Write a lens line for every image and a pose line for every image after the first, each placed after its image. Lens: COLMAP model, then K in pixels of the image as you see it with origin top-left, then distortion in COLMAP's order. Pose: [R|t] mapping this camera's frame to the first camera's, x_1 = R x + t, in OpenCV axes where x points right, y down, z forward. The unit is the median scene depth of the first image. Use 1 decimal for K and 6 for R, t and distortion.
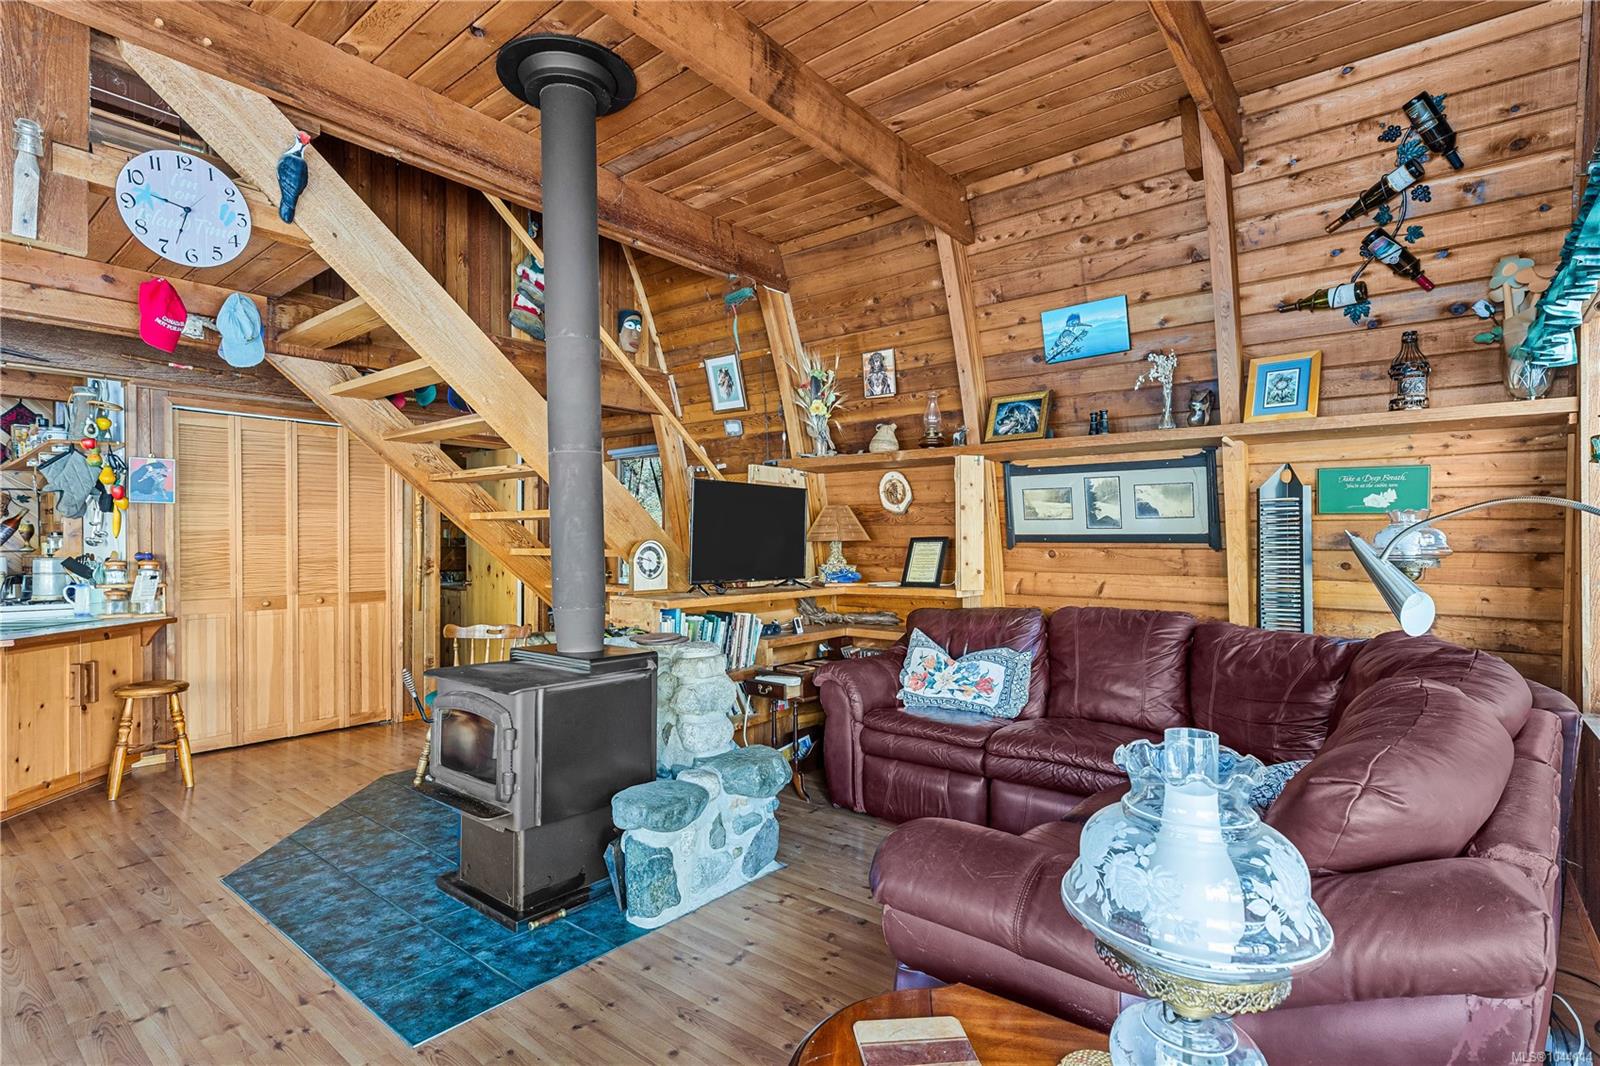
lens RADIAL K [[774.3, 0, 802.7], [0, 774.3, 540.5], [0, 0, 1]] dist [0.006295, 0.000778]
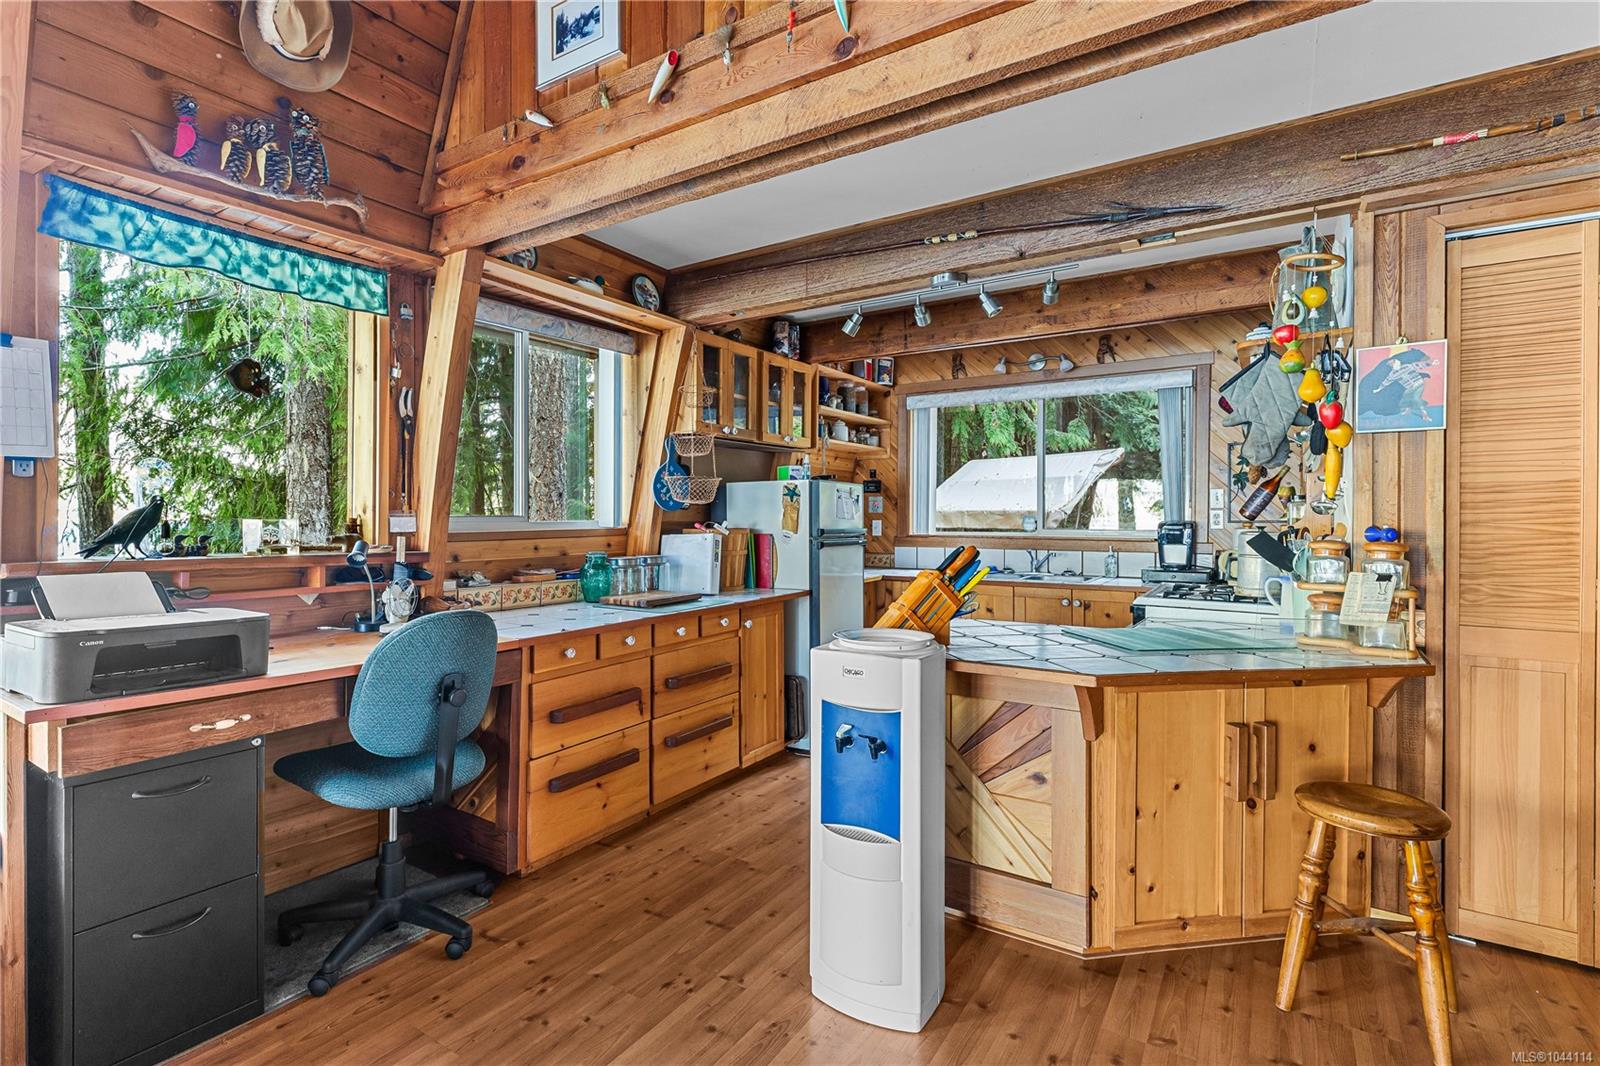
lens RADIAL K [[757.6, 0, 744.8], [0, 757.6, 522.6], [0, 0, 1]] dist [0.000715, 0.000217]
pose [[0.063404, 0.013512, -0.997896, -0.387937], [-0.000856, 0.999909, 0.013485, 0.006591], [0.997988, -0.000001, 0.063410, 0.575384]]
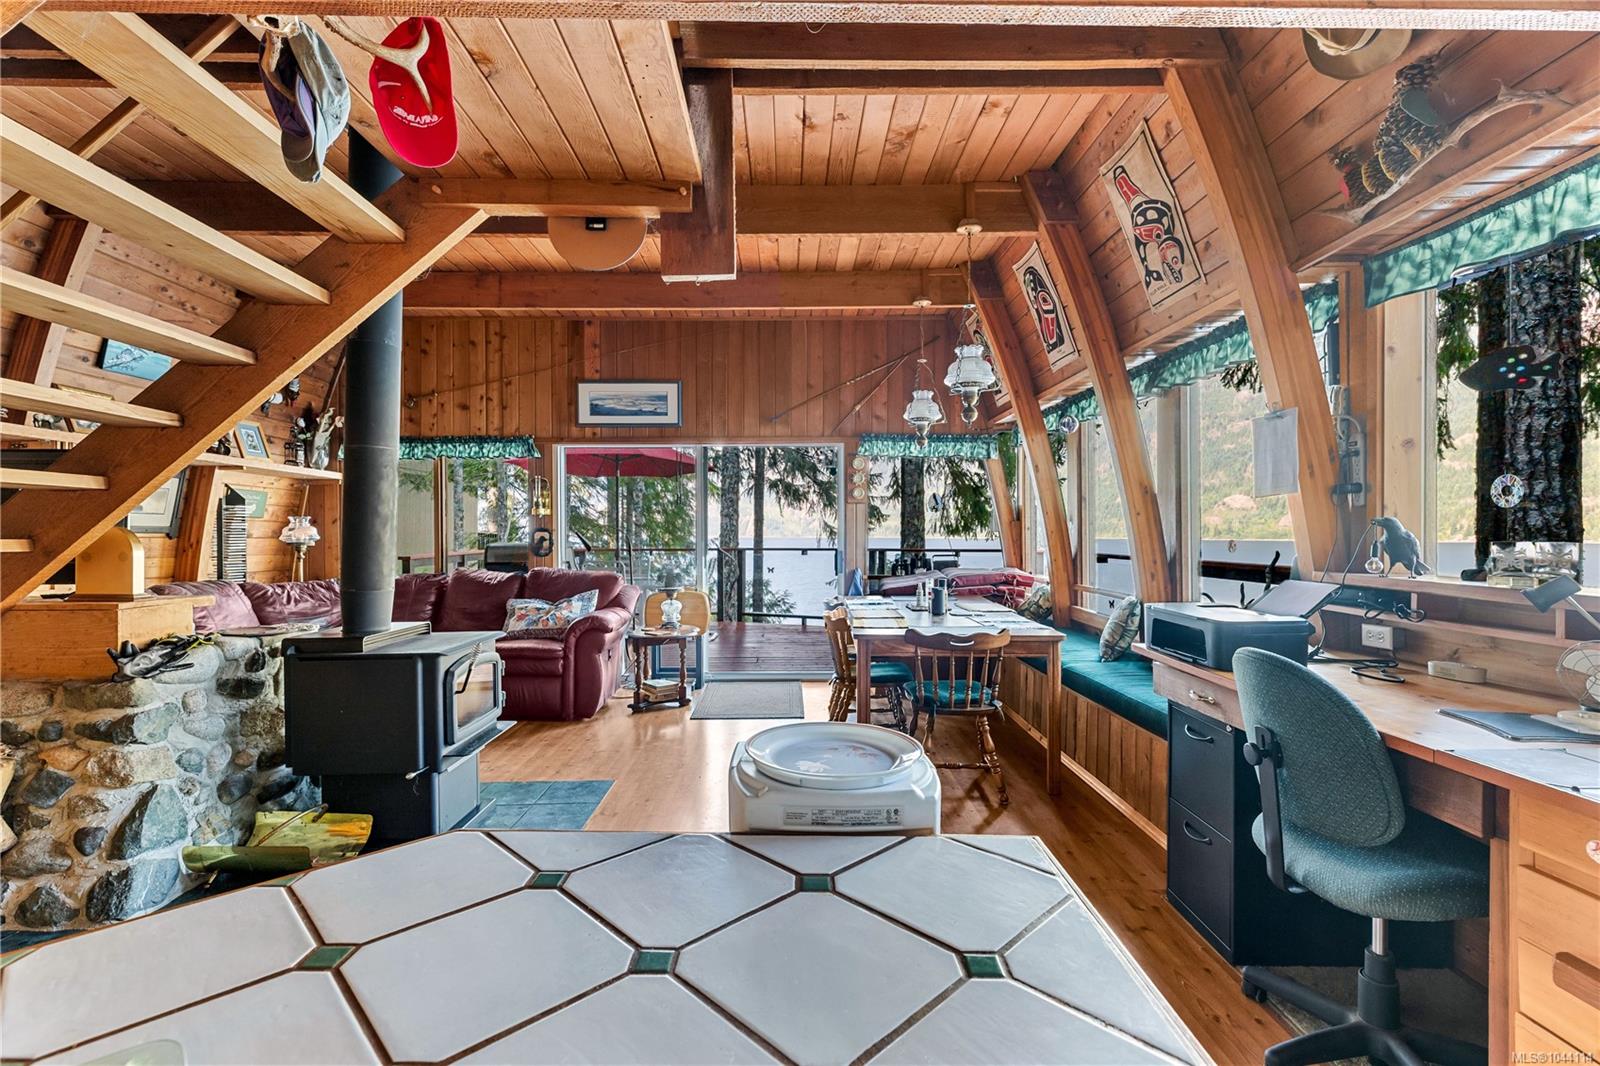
lens RADIAL K [[718.6, 0, 789.5], [0, 718.6, 535.4], [0, 0, 1]] dist [0.003485, -0.000244]
pose [[-0.632809, 0.001573, 0.774306, -1.069520], [0.000933, 0.999999, -0.001269, 0.008574], [-0.774307, -0.000081, -0.632810, 0.877859]]
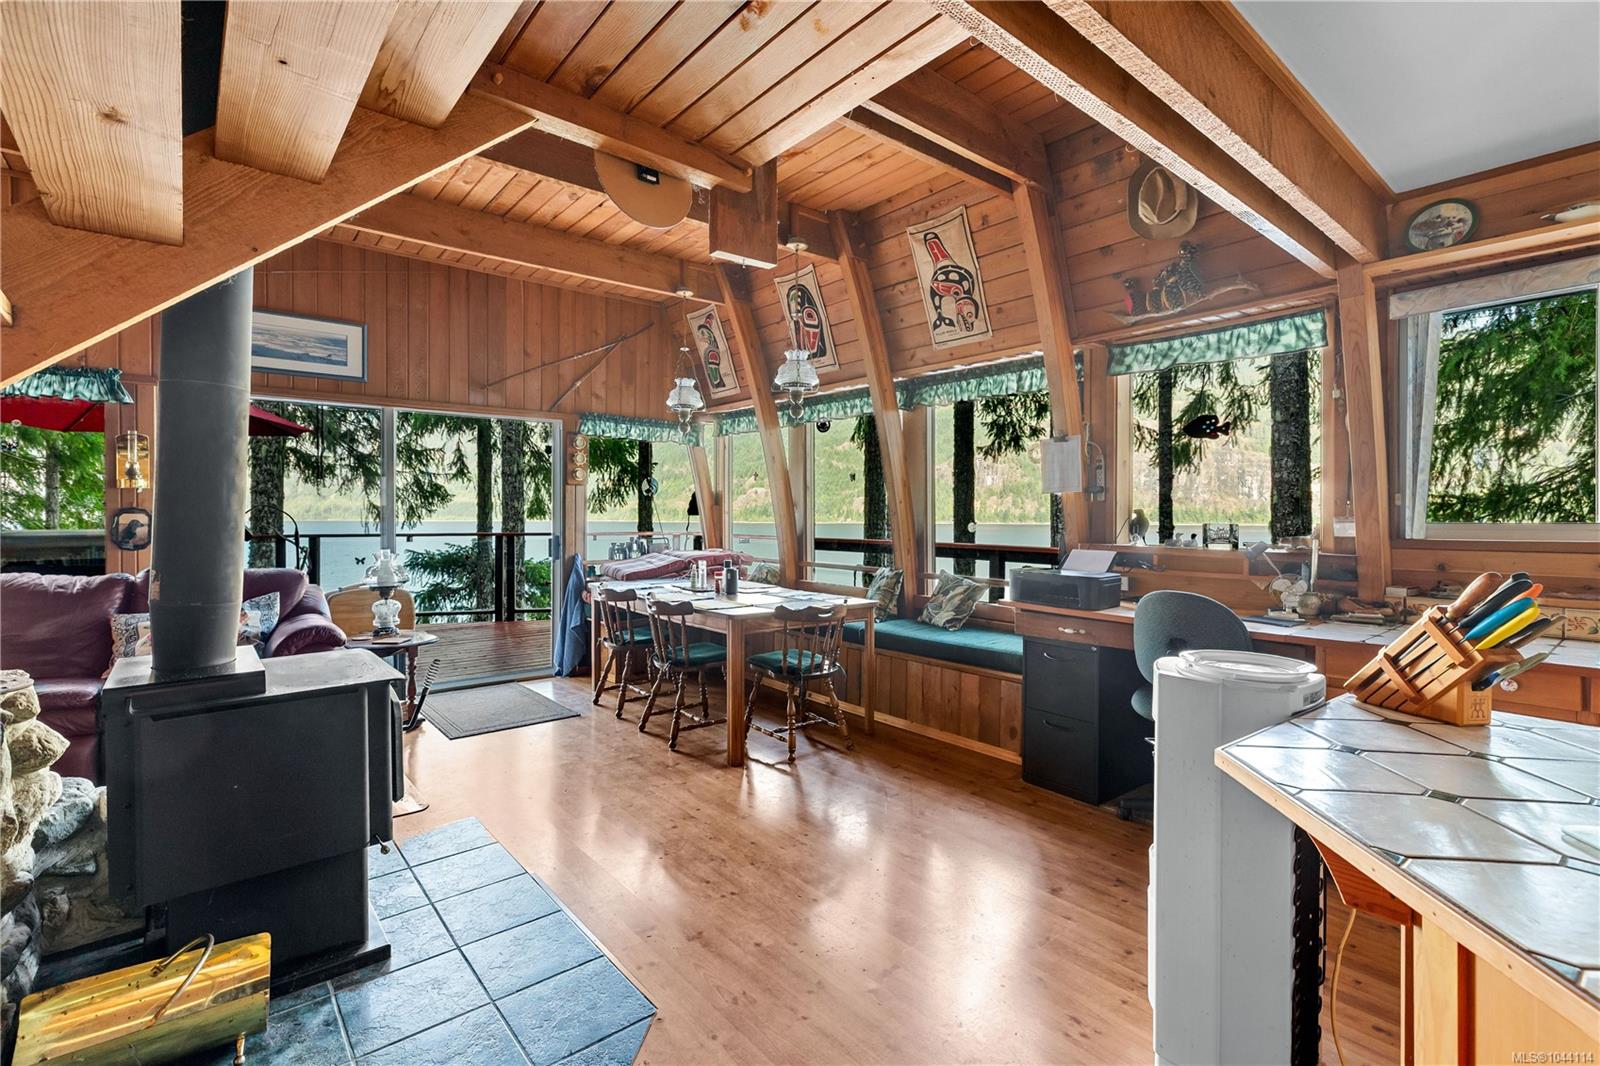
lens RADIAL K [[737.9, 0, 786.9], [0, 737.9, 518.3], [0, 0, 1]] dist [0.002473, 0.000097]
pose [[-0.978212, 0.000488, 0.207608, -0.709521], [0.000356, 1.000000, -0.000671, 0.006712], [-0.207609, -0.000582, -0.978212, 1.153650]]
